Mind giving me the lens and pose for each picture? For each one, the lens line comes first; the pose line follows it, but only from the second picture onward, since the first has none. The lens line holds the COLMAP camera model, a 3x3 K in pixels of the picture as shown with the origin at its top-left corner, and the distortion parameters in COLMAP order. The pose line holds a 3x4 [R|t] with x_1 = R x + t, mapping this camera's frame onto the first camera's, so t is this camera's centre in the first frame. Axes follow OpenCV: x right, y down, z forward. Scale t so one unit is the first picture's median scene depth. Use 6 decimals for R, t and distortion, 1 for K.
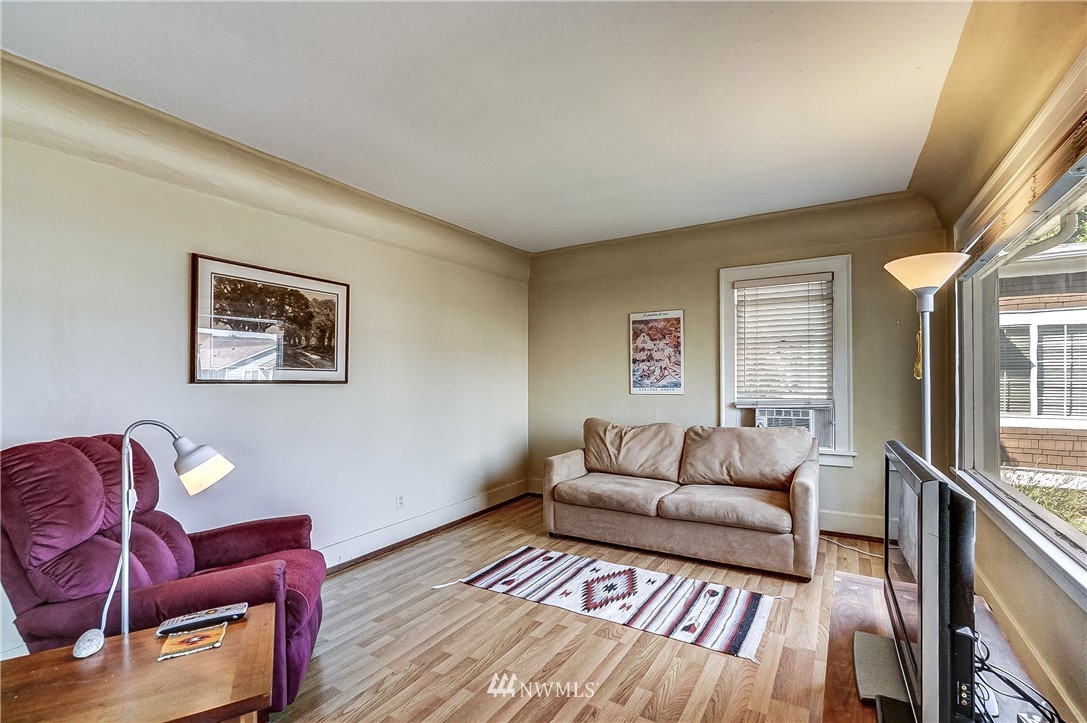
lens RADIAL K [[483.9, 0, 556.5], [0, 483.9, 369.7], [0, 0, 1]] dist [-0.000777, 0.000940]
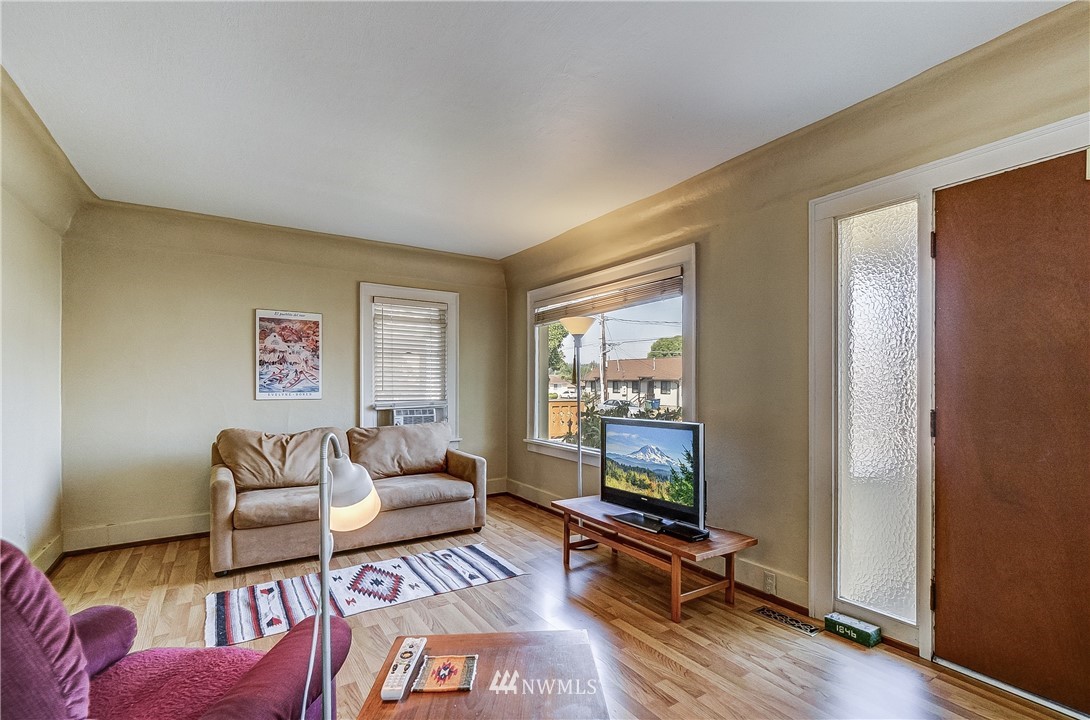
lens RADIAL K [[485.3, 0, 558.1], [0, 485.3, 368.2], [0, 0, 1]] dist [-0.000777, 0.000940]
pose [[0.450473, 0.038508, 0.891959, -0.455253], [-0.023717, 0.999233, -0.031162, 0.008223], [-0.892475, -0.007117, 0.451041, 0.124591]]
